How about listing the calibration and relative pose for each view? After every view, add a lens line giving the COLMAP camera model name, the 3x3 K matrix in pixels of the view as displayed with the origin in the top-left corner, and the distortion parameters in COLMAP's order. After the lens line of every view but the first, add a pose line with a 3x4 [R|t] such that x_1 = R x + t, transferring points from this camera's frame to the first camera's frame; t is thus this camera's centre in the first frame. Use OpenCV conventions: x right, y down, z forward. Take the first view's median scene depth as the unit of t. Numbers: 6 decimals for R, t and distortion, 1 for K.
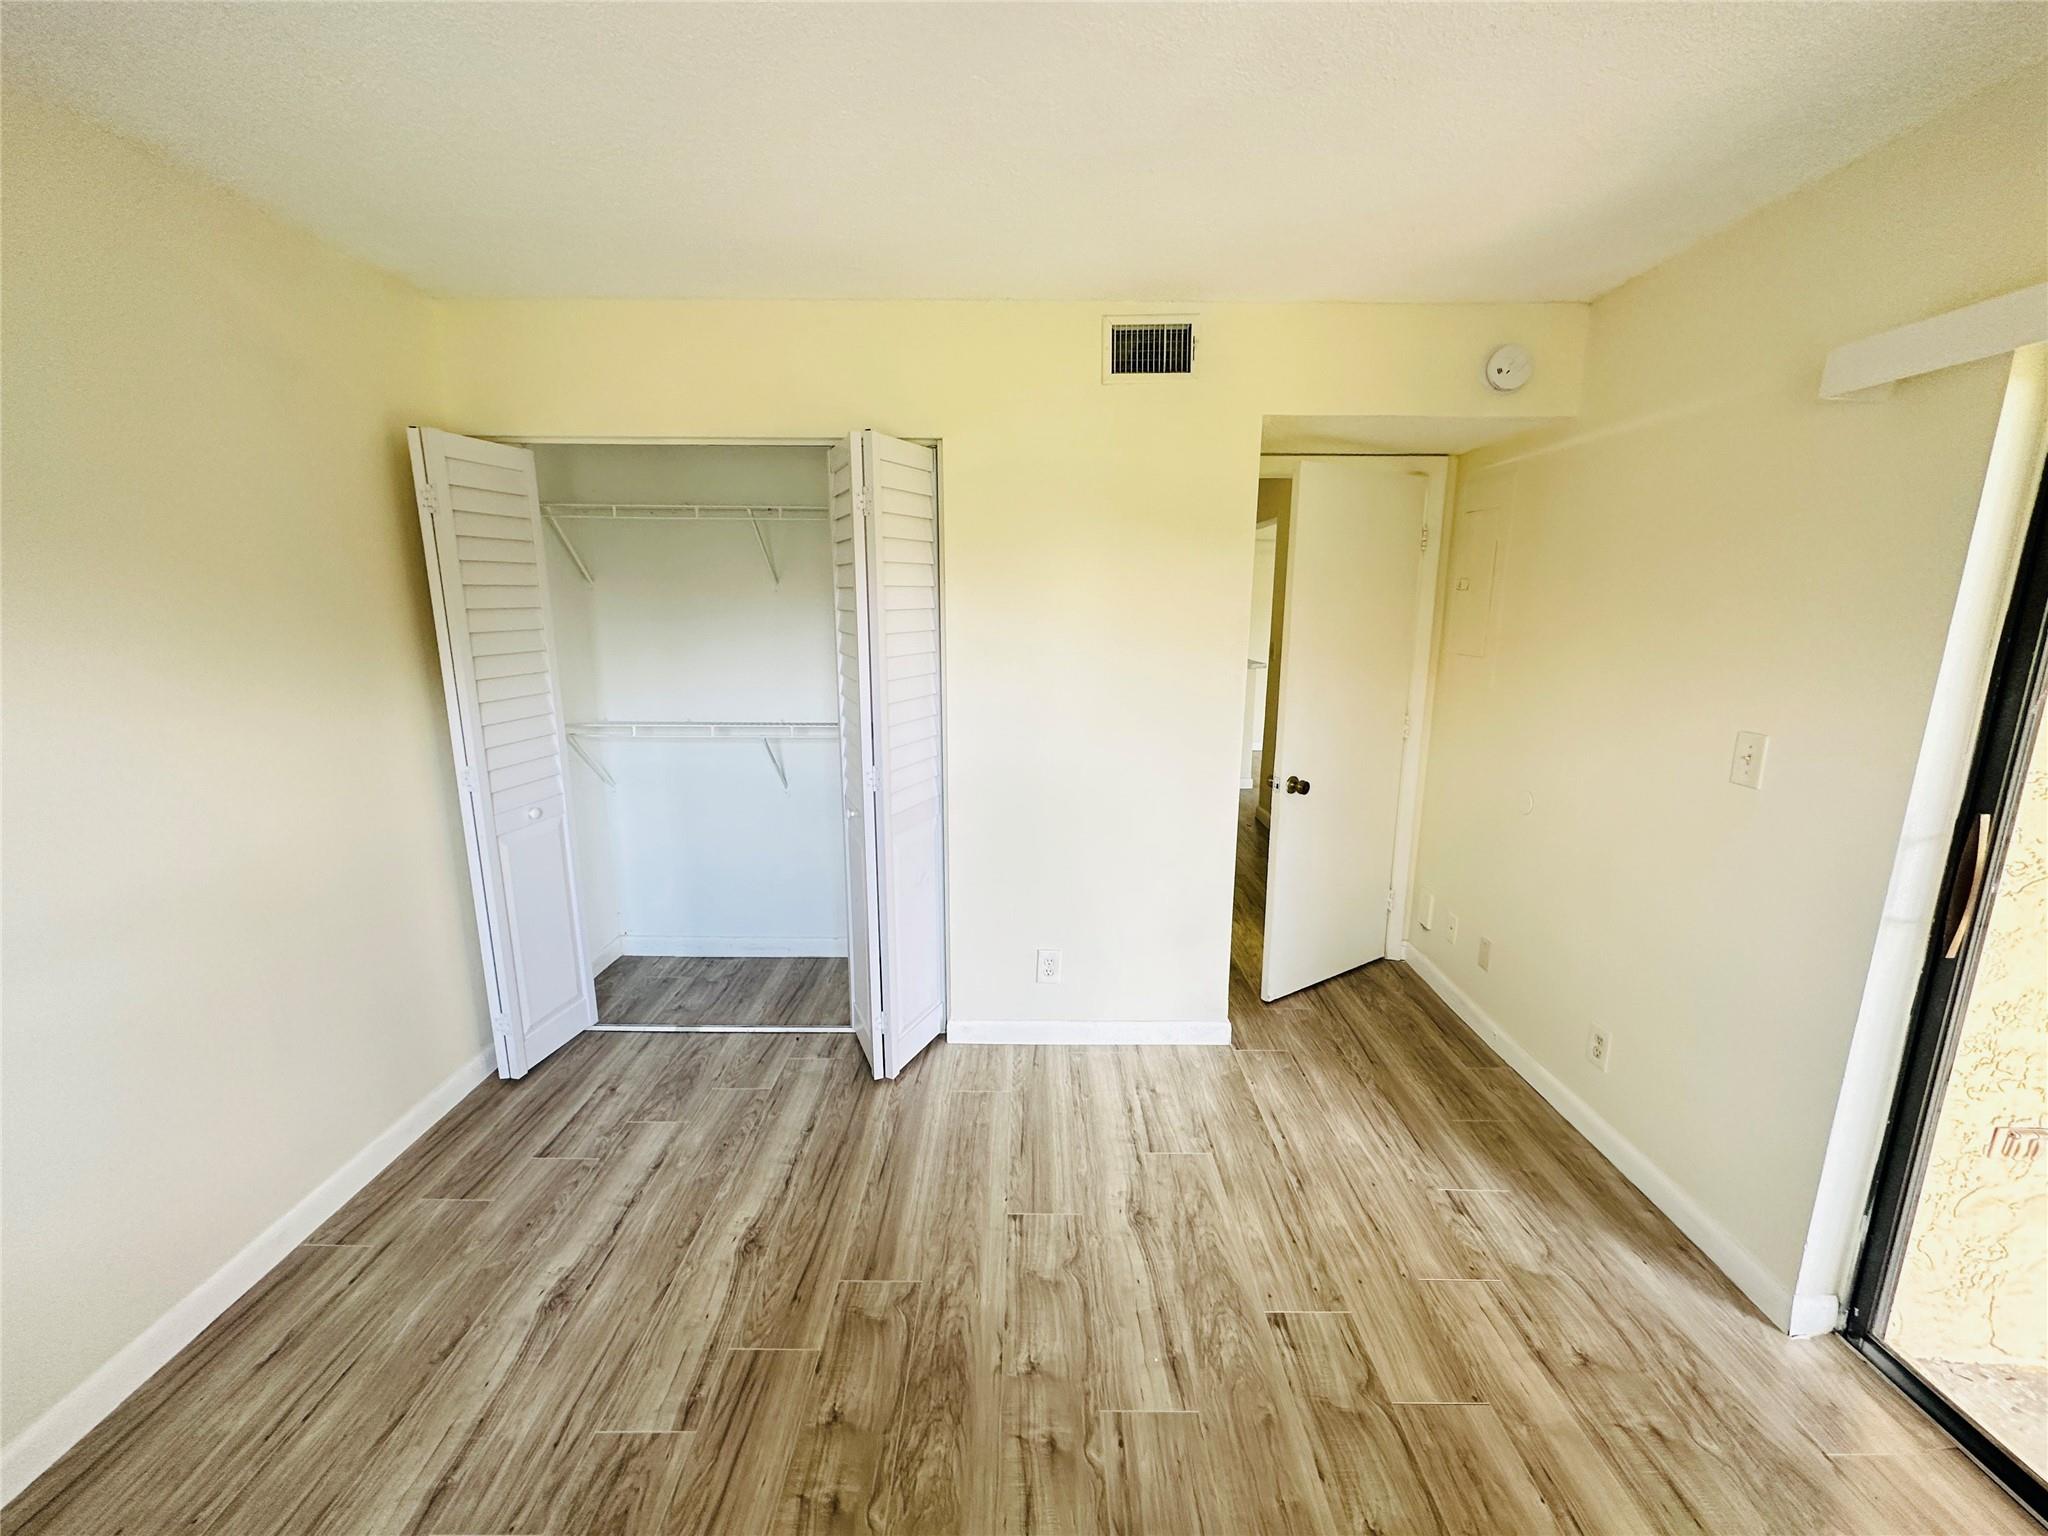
lens RADIAL K [[816.1, 0, 1014.3], [0, 816.1, 762.5], [0, 0, 1]] dist [-0.002120, 0.000339]
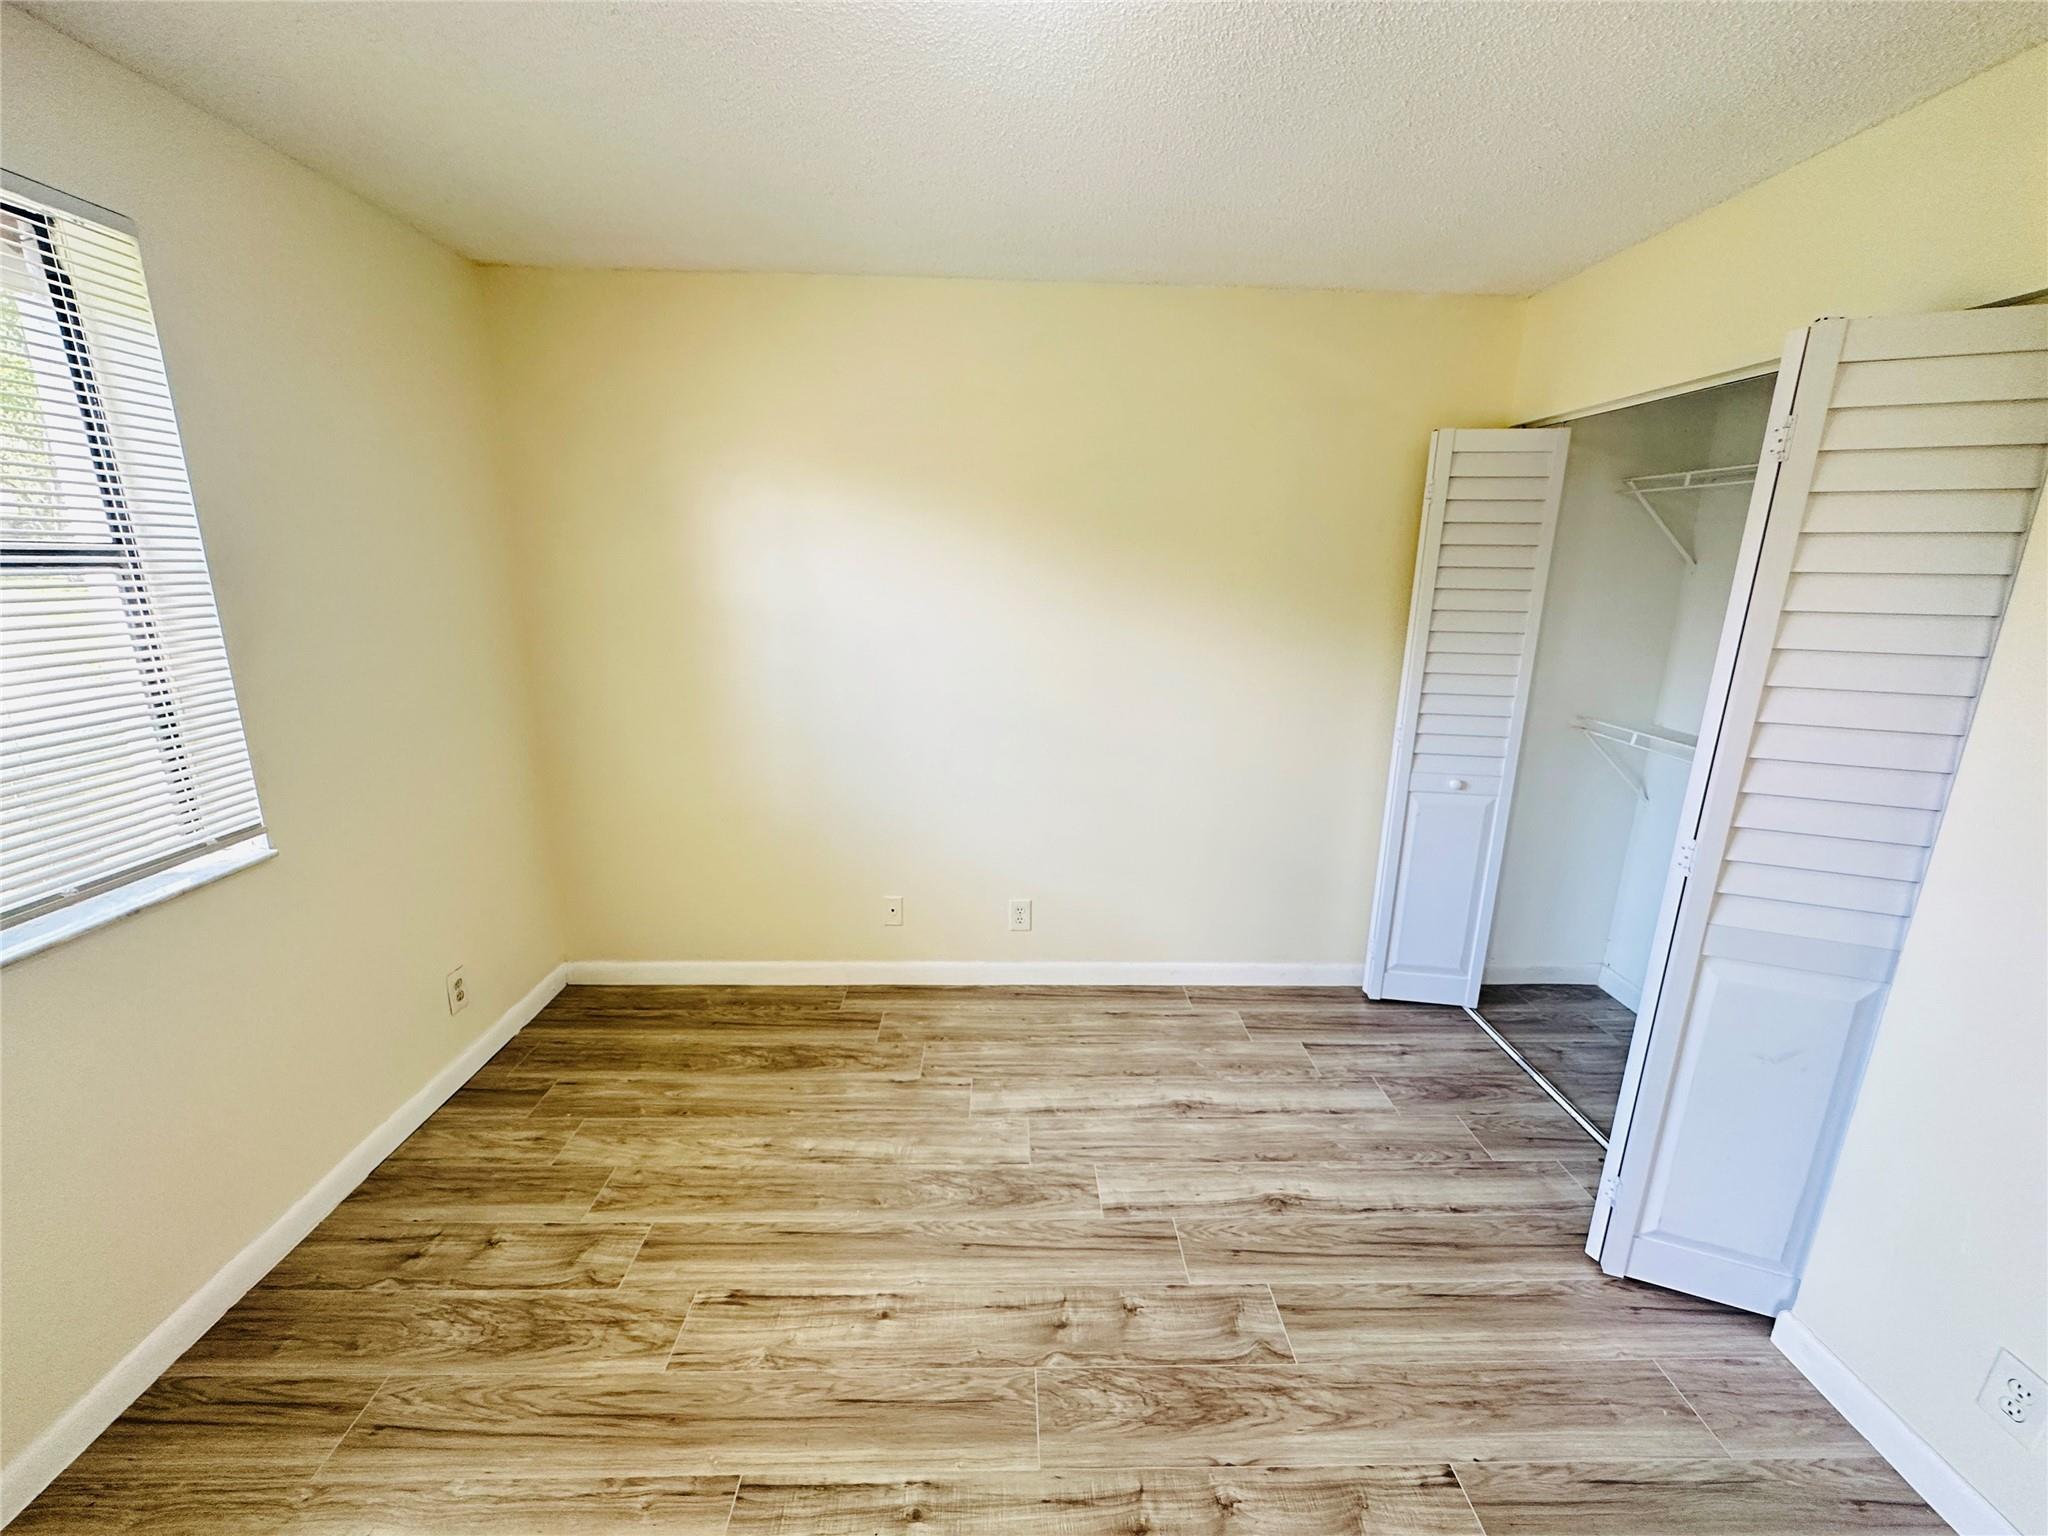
lens RADIAL K [[816.1, 0, 1031.1], [0, 816.1, 763.8], [0, 0, 1]] dist [-0.002120, 0.000339]
pose [[0.040046, 0.237516, -0.970558, 0.555927], [-0.215096, 0.950613, 0.223760, -0.109552], [0.975771, 0.199802, 0.089157, 0.496559]]
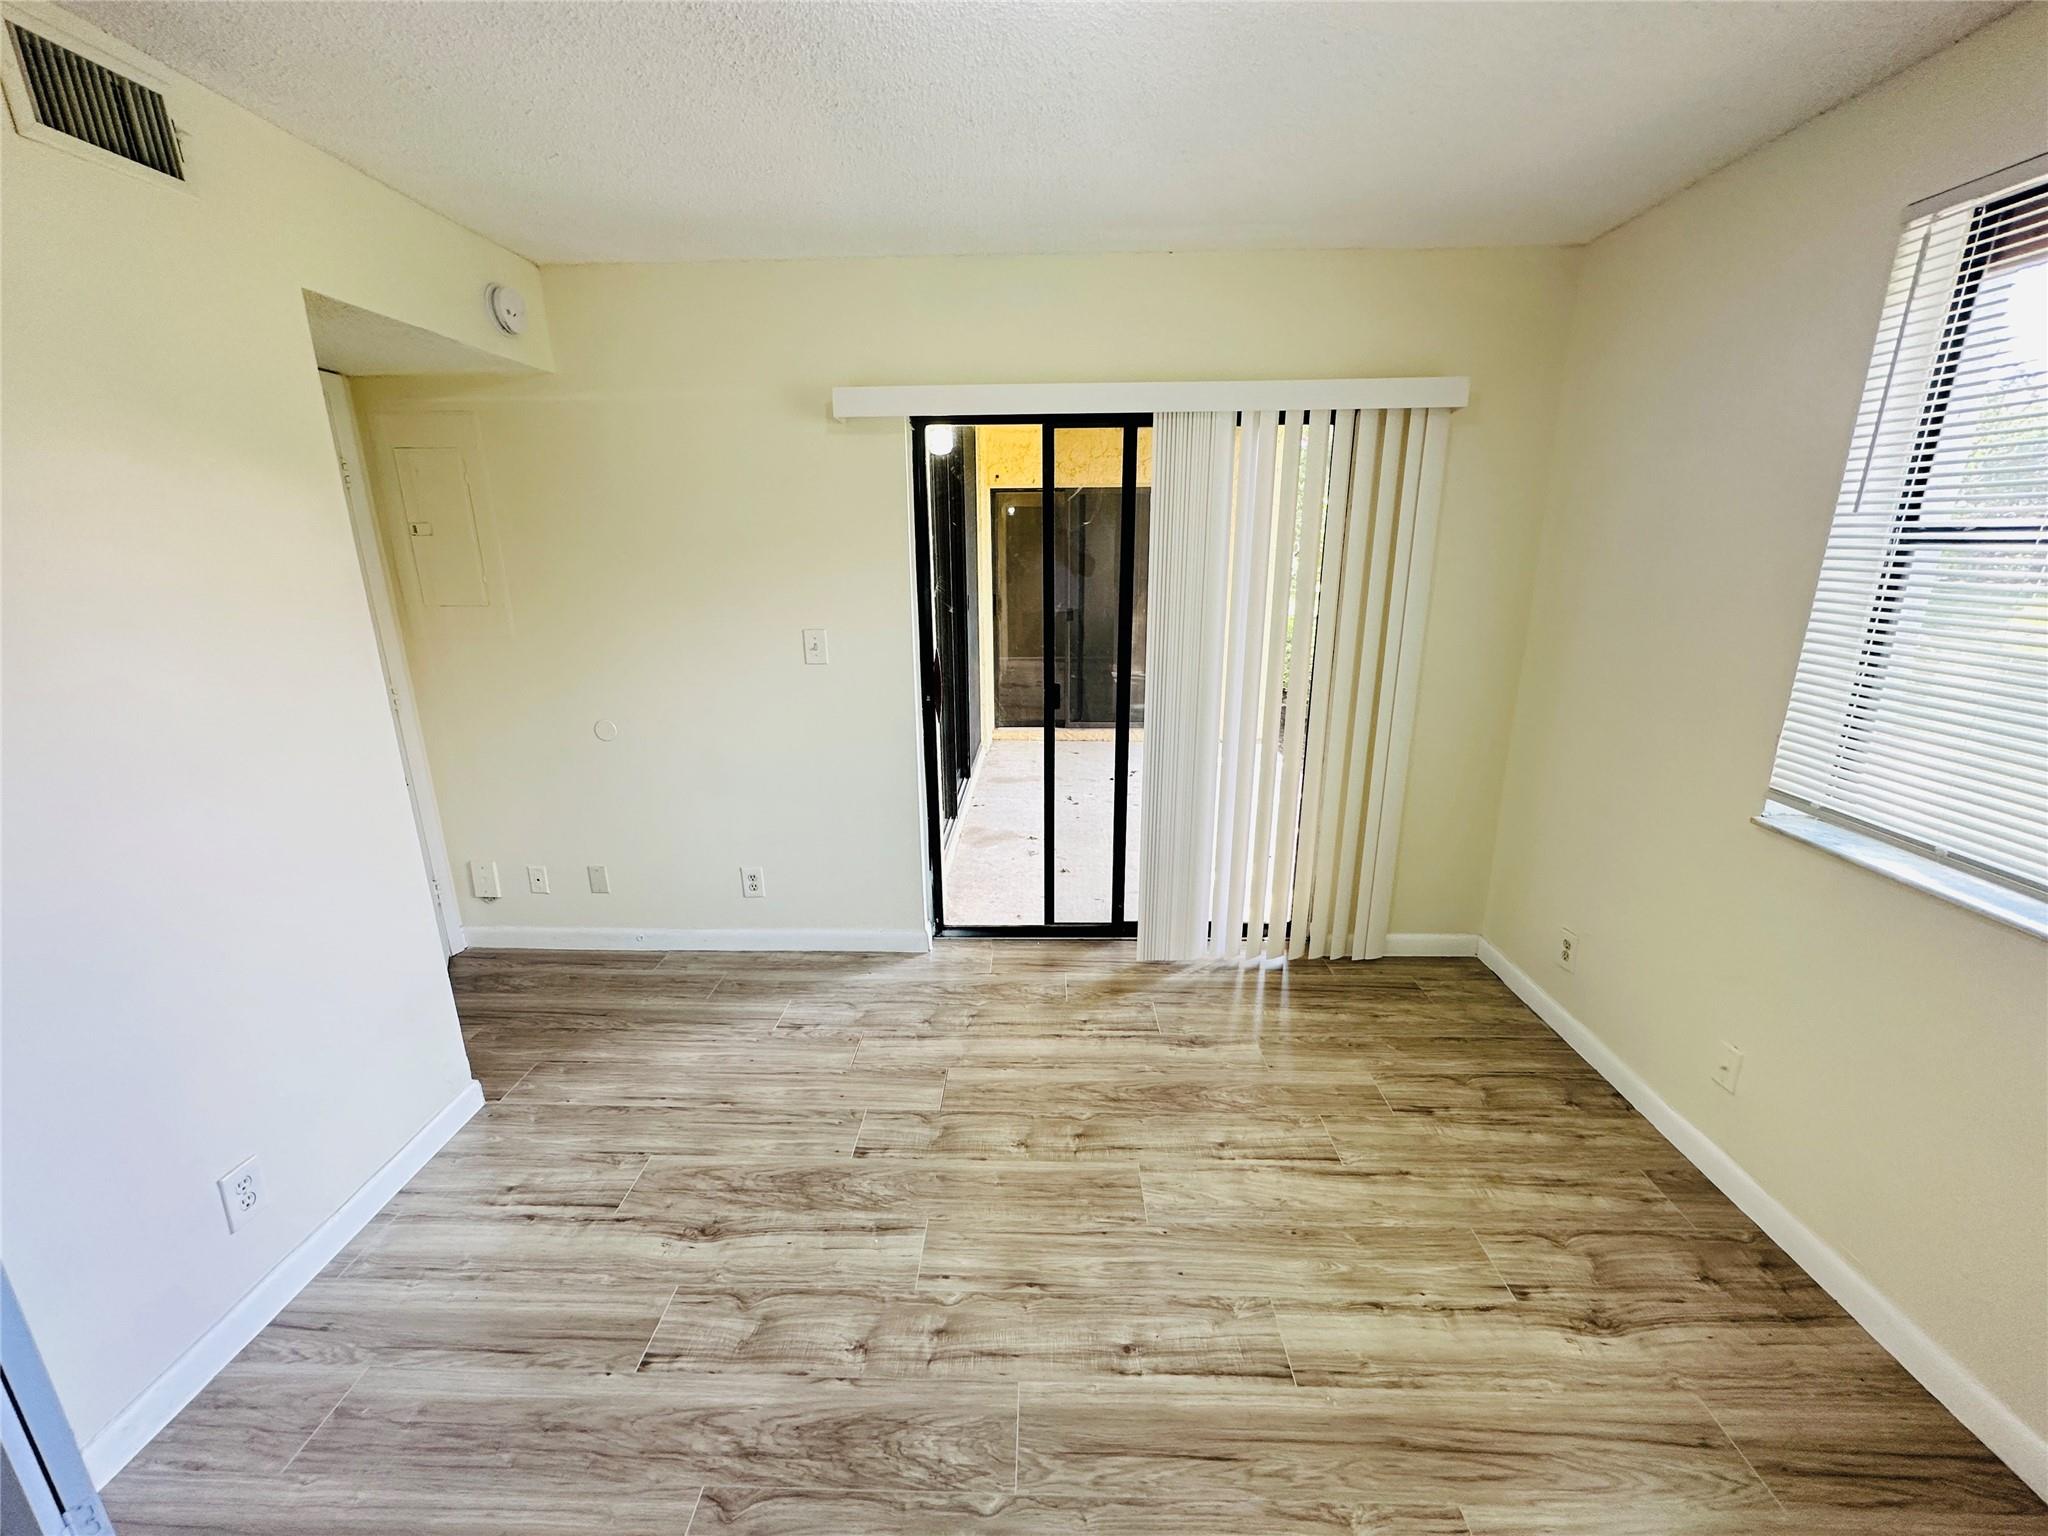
lens RADIAL K [[816.1, 0, 1037.6], [0, 816.1, 760.2], [0, 0, 1]] dist [-0.002120, 0.000339]
pose [[0.008169, -0.263651, 0.964584, -0.627387], [0.204460, 0.944677, 0.256478, -0.107142], [-0.978841, 0.195123, 0.061623, 0.514118]]
